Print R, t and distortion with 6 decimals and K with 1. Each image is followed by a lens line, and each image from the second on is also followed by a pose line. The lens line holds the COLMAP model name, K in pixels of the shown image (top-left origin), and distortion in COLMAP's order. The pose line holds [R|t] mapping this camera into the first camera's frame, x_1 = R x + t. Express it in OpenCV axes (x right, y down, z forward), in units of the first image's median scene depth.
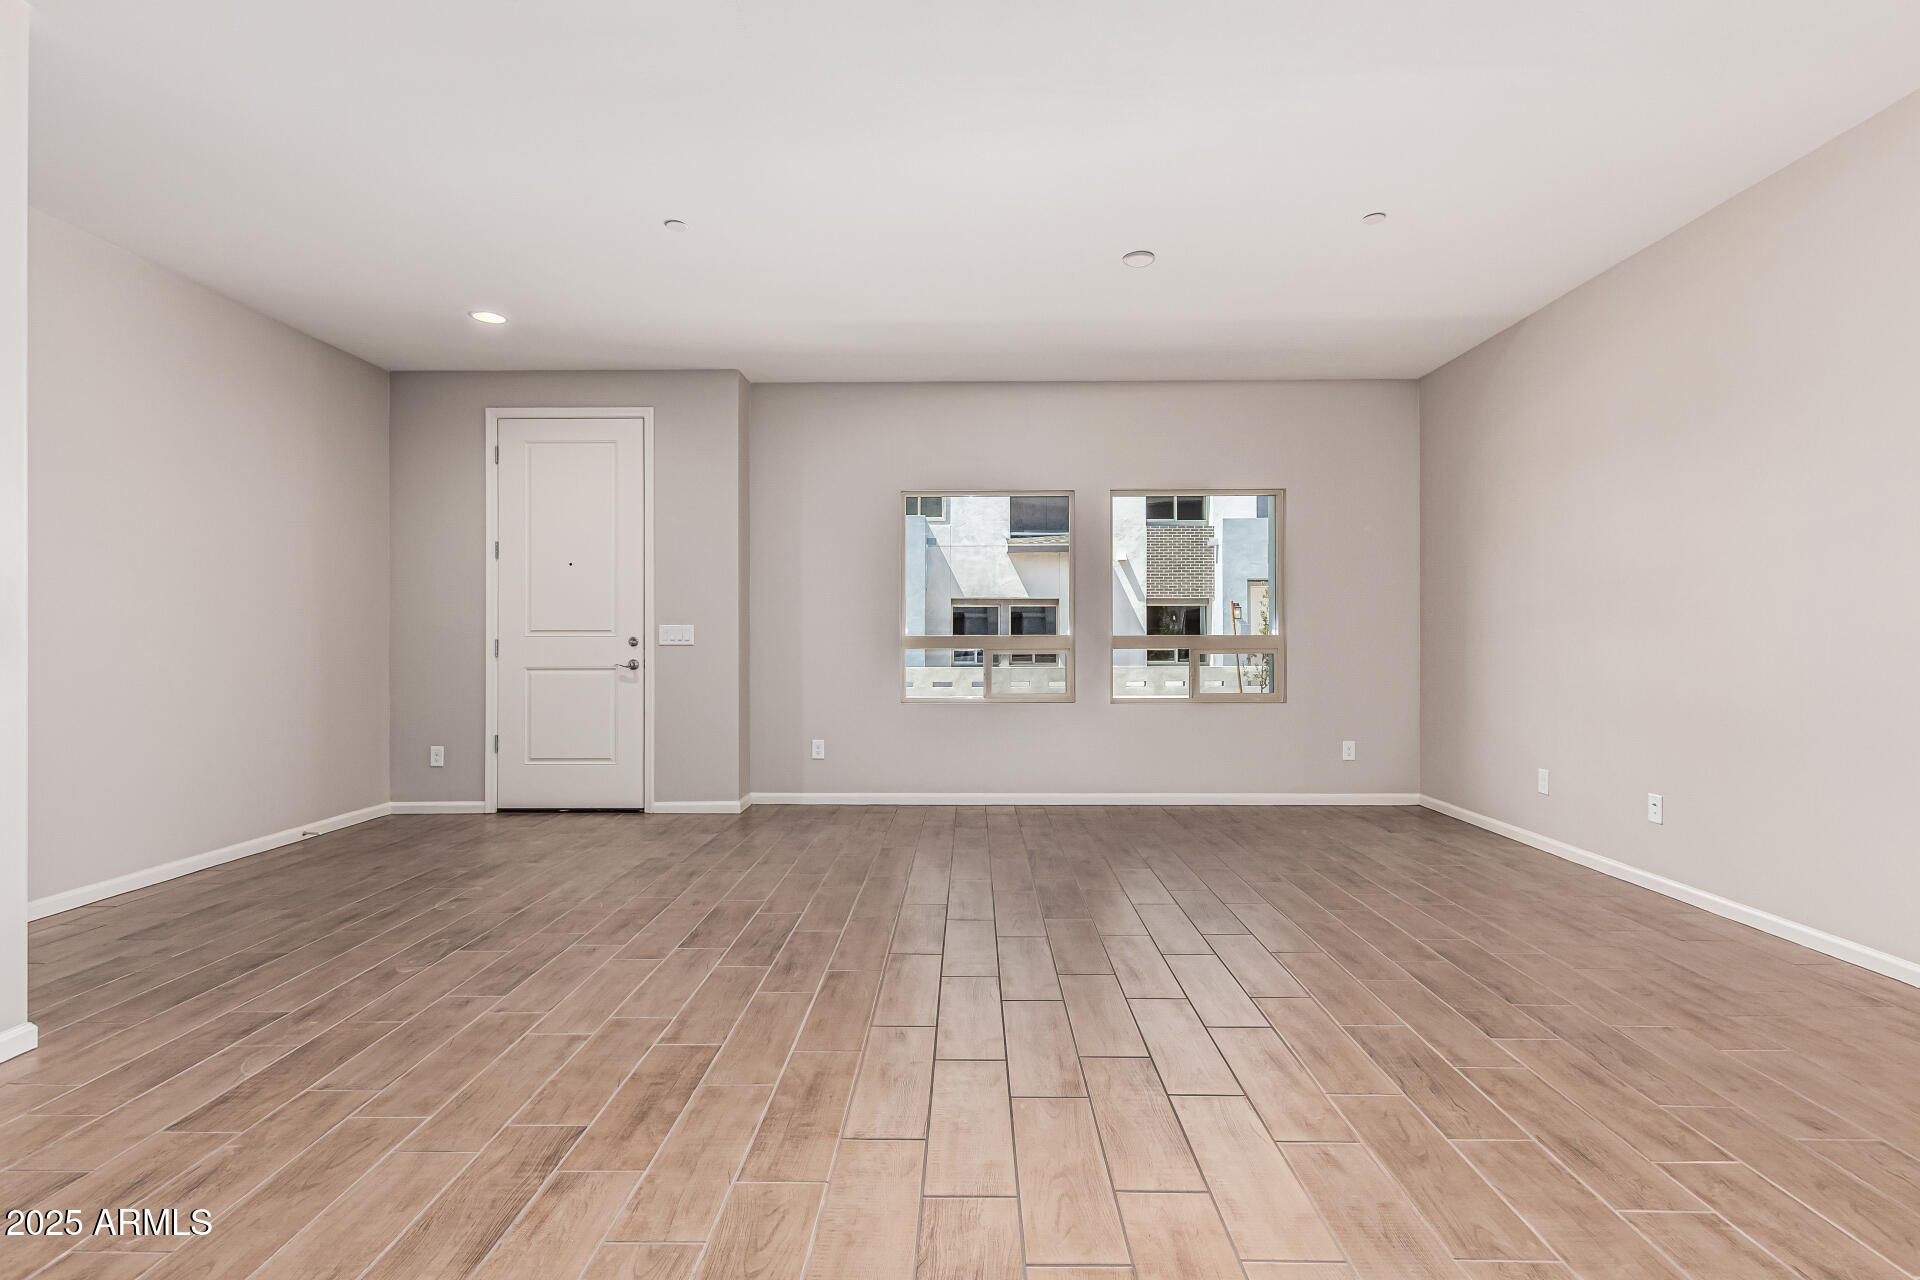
lens RADIAL K [[880.3, 0, 959.6], [0, 880.3, 635.6], [0, 0, 1]] dist [0.008864, -0.001811]
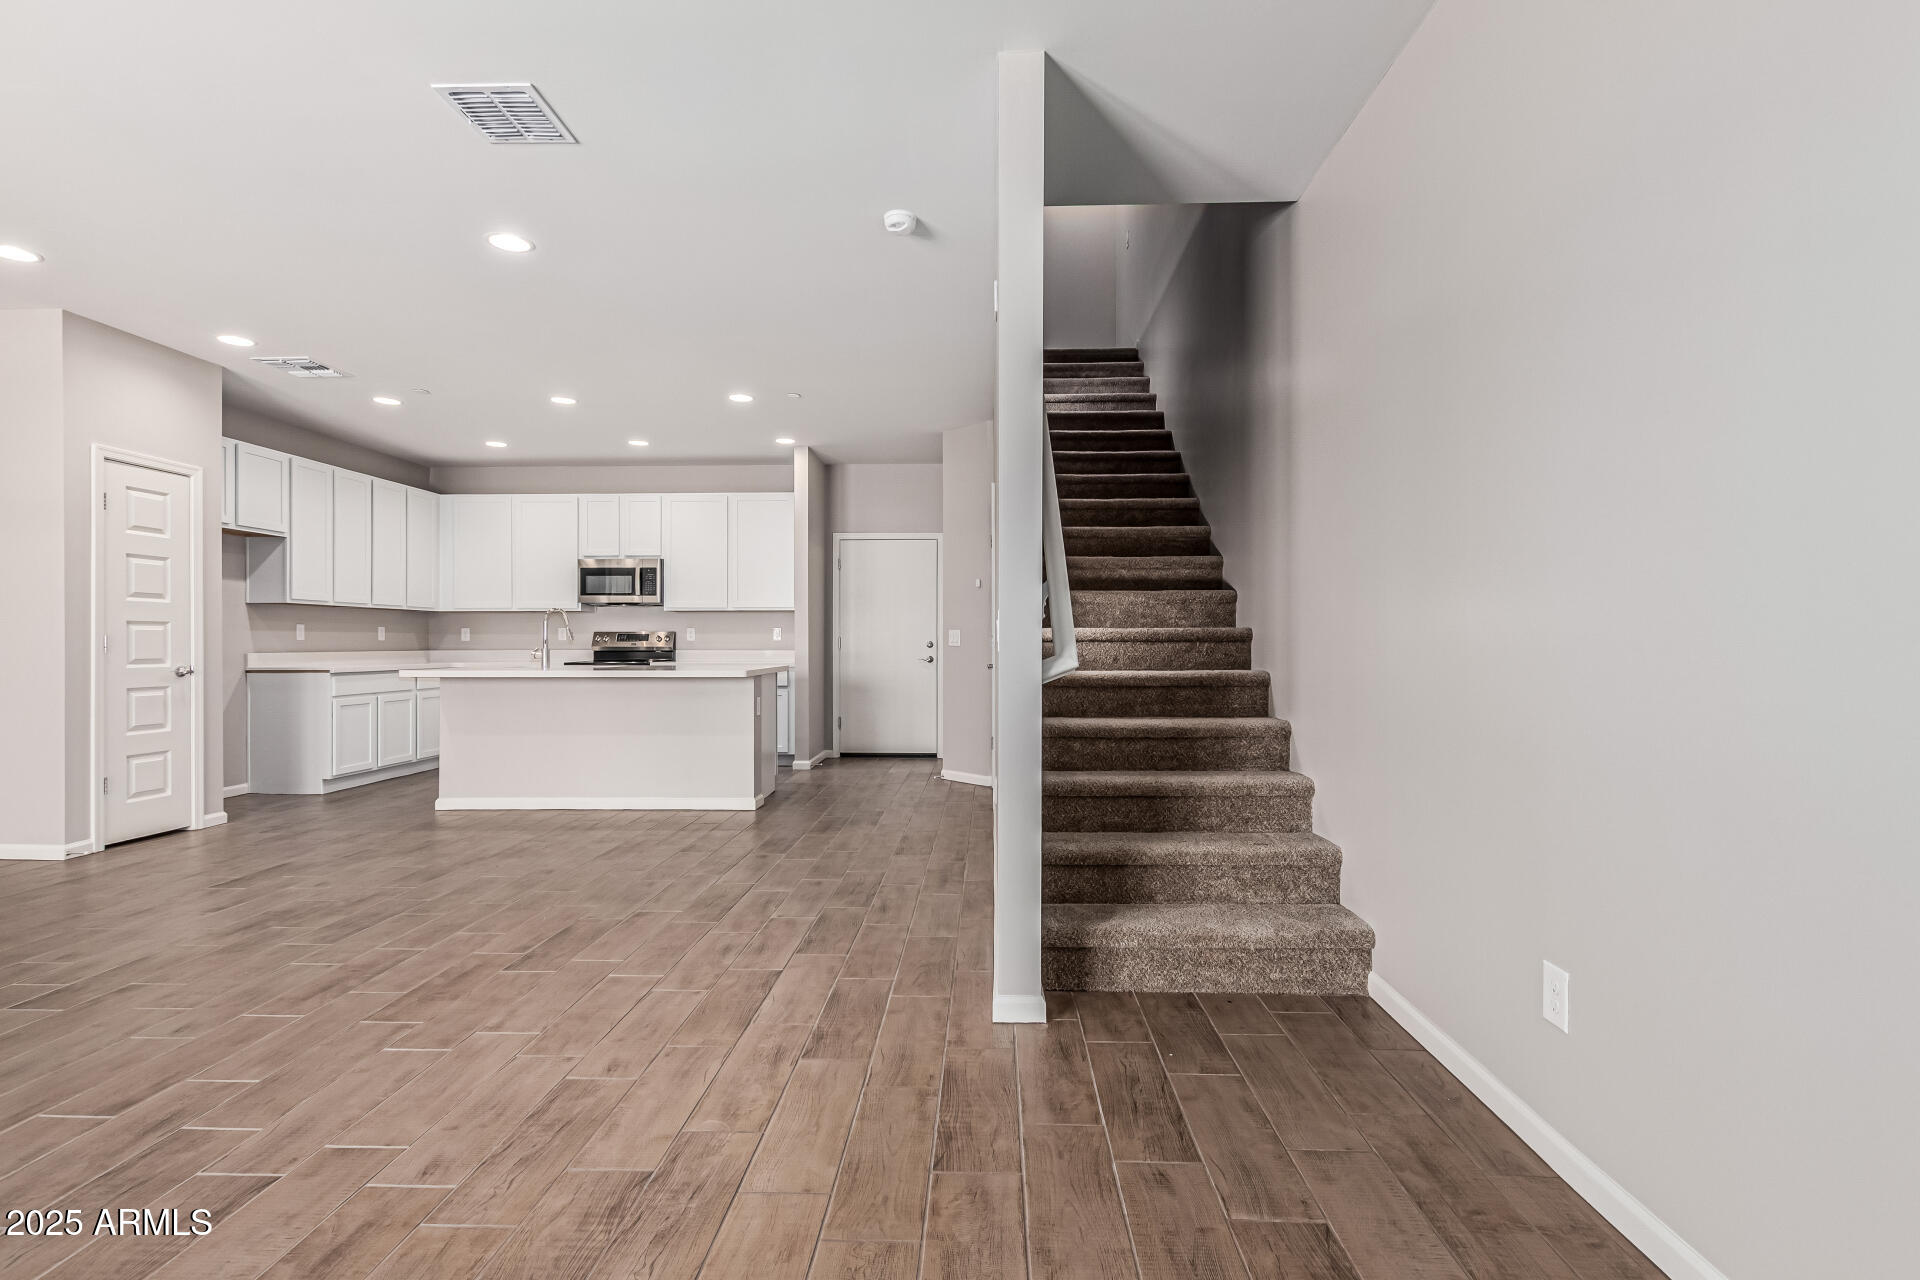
lens RADIAL K [[880.3, 0, 957.6], [0, 880.3, 645.6], [0, 0, 1]] dist [0.008864, -0.001811]
pose [[-0.999699, 0.005871, 0.023821, -0.972026], [0.005992, 0.999969, 0.005016, 0.005814], [-0.023791, 0.005157, -0.999704, 1.953758]]
